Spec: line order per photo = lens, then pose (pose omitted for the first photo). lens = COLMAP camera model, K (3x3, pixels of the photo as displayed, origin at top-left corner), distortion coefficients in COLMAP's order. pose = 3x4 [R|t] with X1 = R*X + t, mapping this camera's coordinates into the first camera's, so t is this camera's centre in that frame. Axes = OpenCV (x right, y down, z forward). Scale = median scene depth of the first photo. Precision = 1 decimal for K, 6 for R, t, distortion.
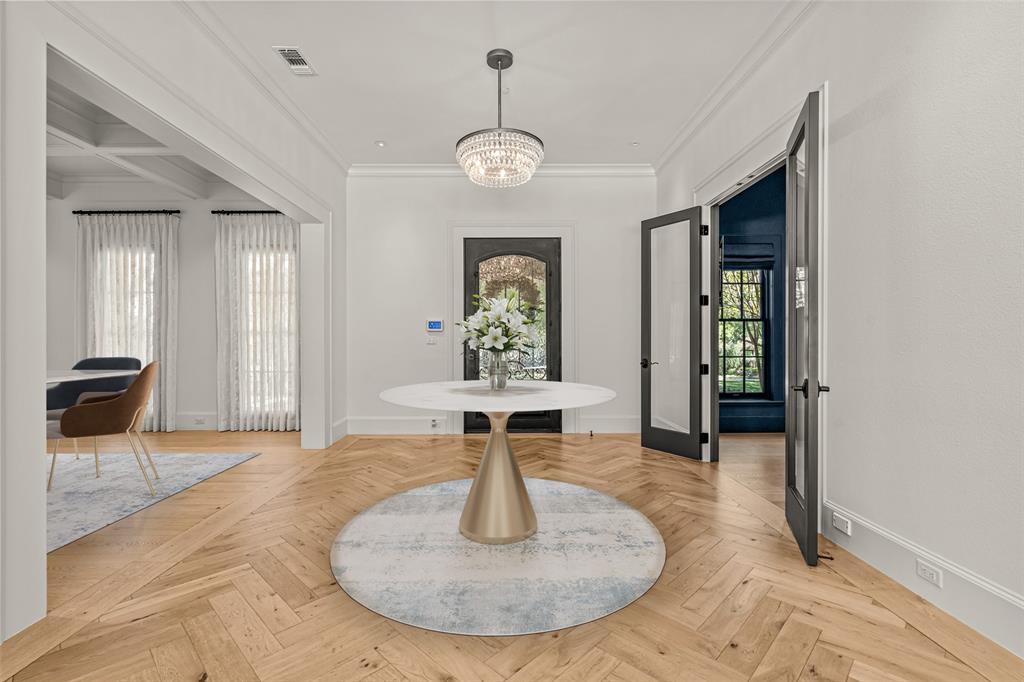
lens RADIAL K [[473.9, 0, 511.1], [0, 473.9, 344.1], [0, 0, 1]] dist [-0.001097, 0.000248]
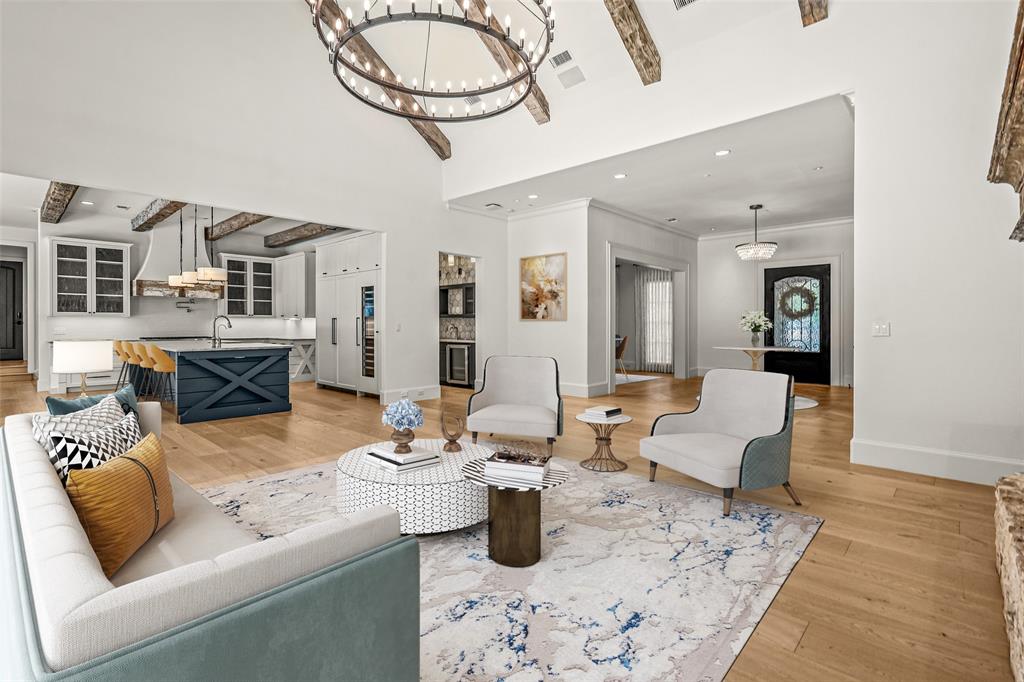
lens RADIAL K [[473.9, 0, 506.6], [0, 473.9, 326.4], [0, 0, 1]] dist [-0.001097, 0.000248]
pose [[0.724234, 0.001224, -0.689554, 0.416182], [-0.004274, 0.999987, -0.002714, -0.002320], [0.689541, 0.004913, 0.724230, -0.923470]]
